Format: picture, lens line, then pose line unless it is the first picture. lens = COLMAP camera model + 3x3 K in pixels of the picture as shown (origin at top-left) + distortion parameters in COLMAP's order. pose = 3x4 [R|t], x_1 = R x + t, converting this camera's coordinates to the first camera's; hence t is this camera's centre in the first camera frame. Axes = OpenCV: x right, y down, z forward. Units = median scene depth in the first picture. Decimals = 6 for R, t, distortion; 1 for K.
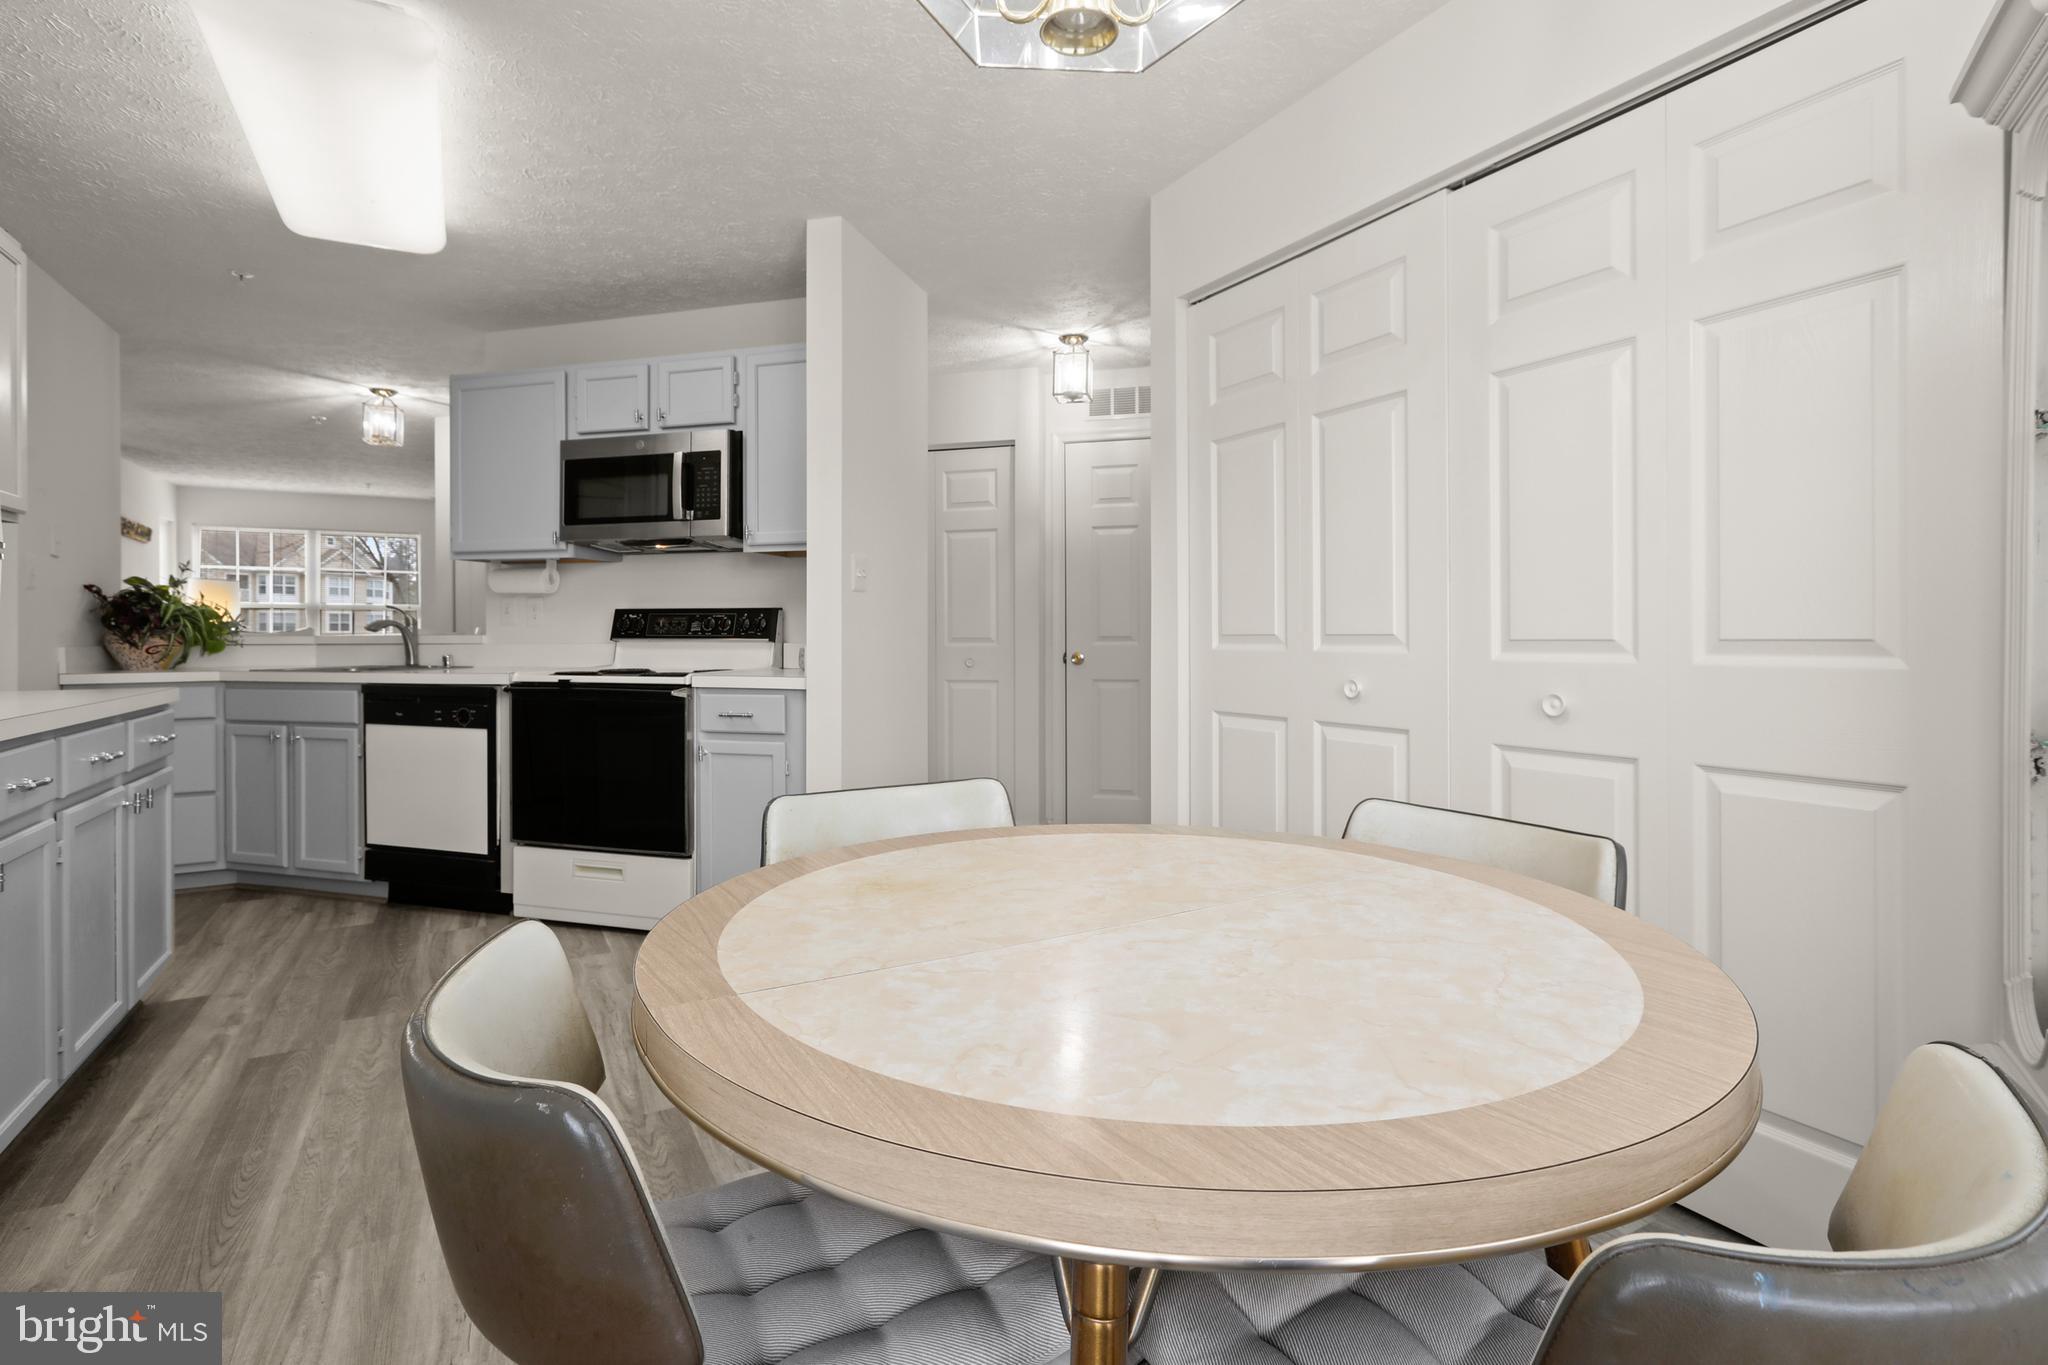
lens RADIAL K [[989.5, 0, 1004.2], [0, 989.5, 635.9], [0, 0, 1]] dist [0.000344, 0.000723]
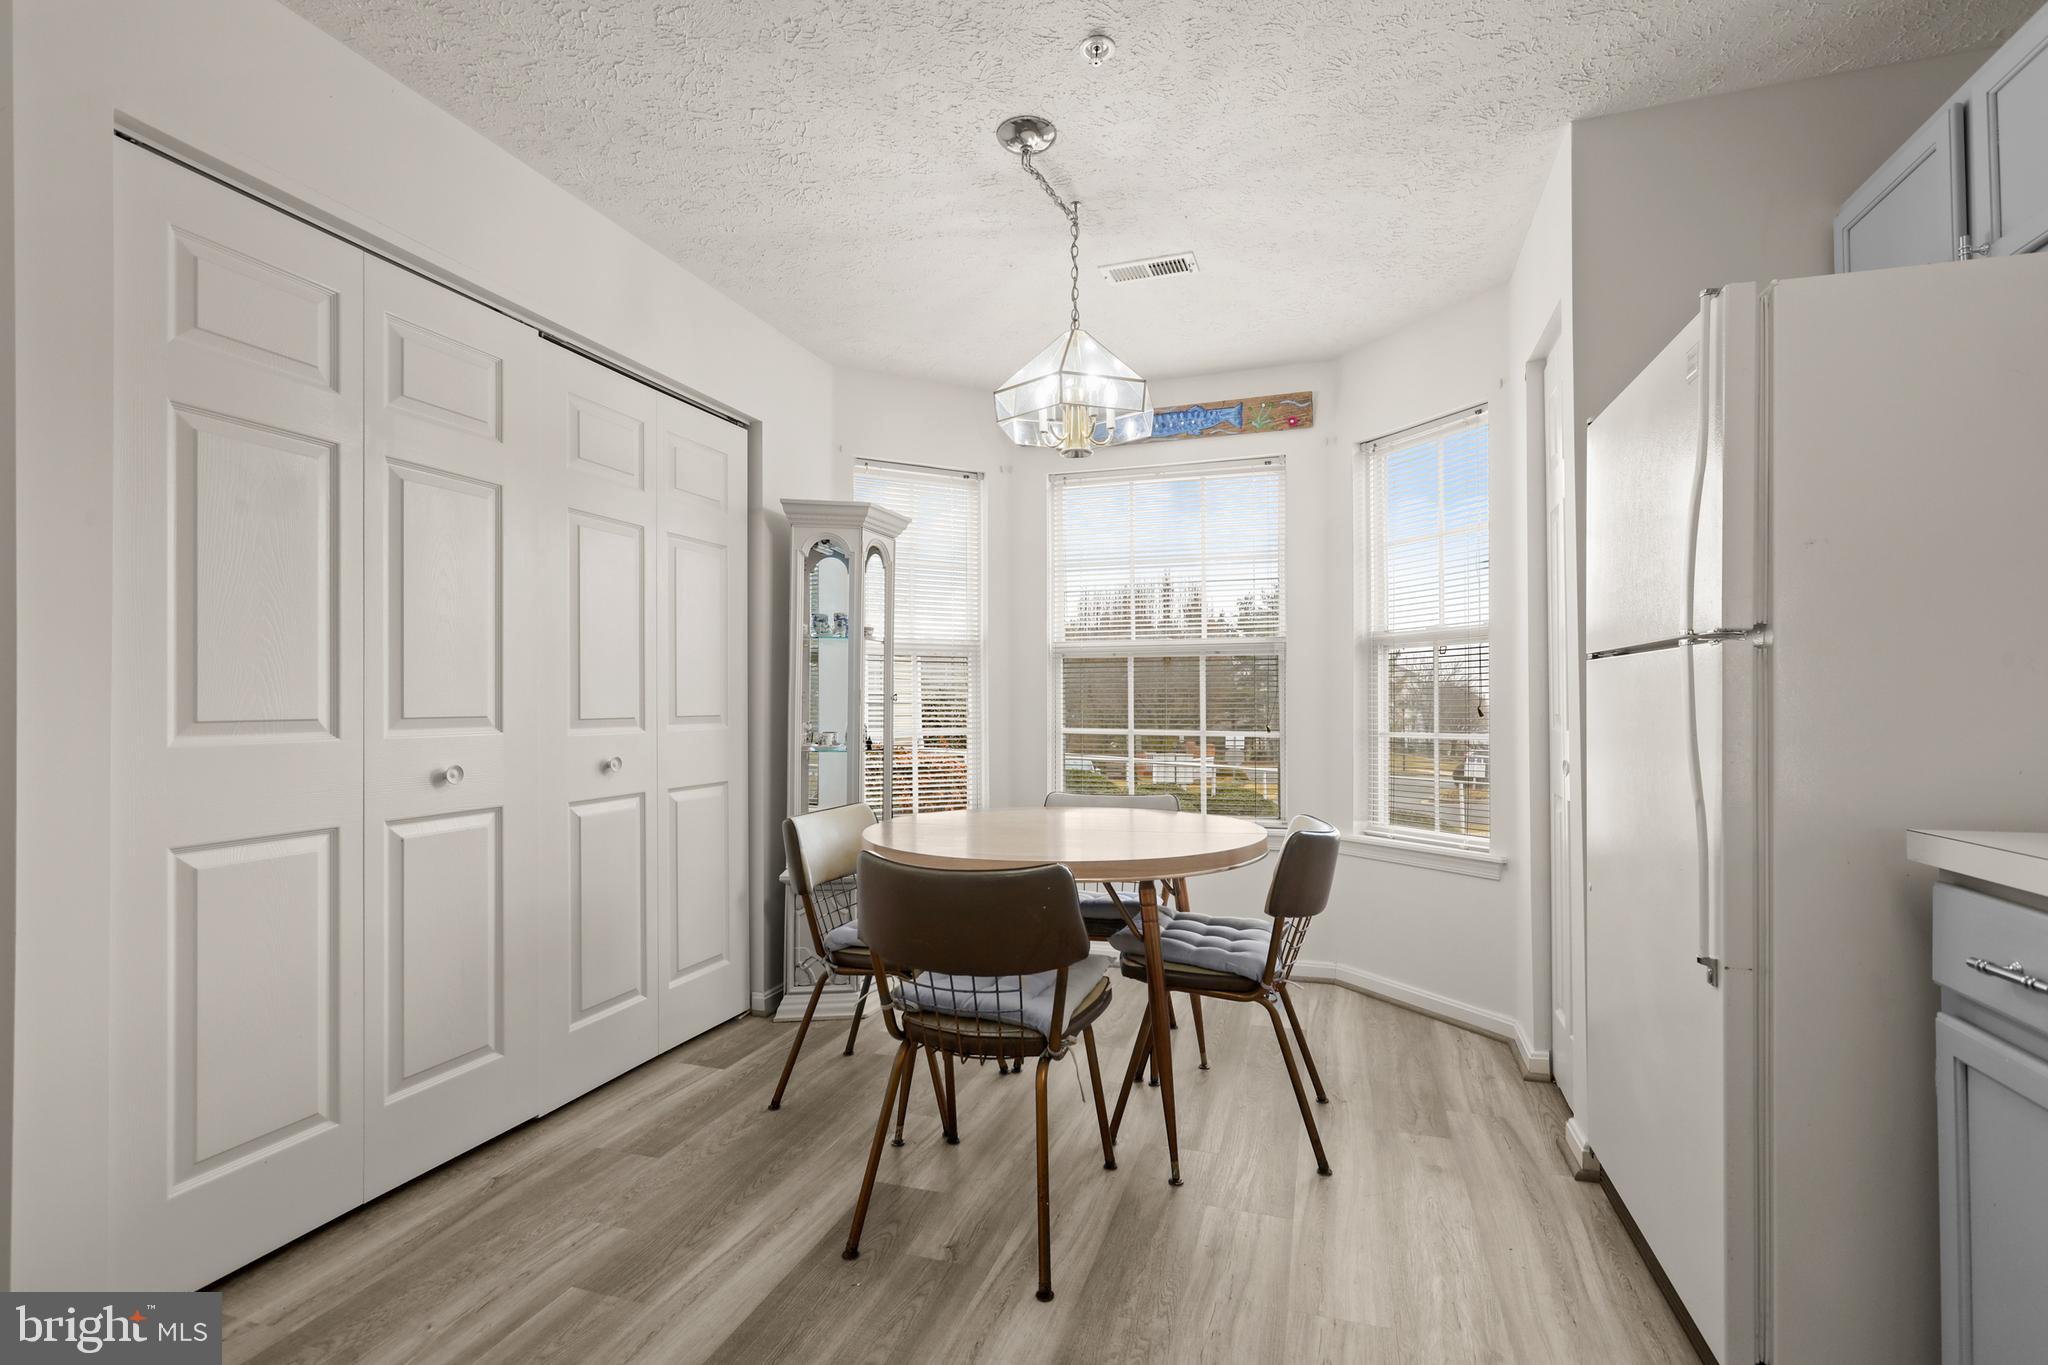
lens RADIAL K [[919.7, 0, 1009.4], [0, 919.7, 709.7], [0, 0, 1]] dist [-0.040662, 0.000297]
pose [[-0.679496, -0.002666, 0.733674, -0.398682], [0.005109, 0.999952, 0.008366, -0.007284], [-0.733661, 0.009433, -0.679450, 0.742575]]
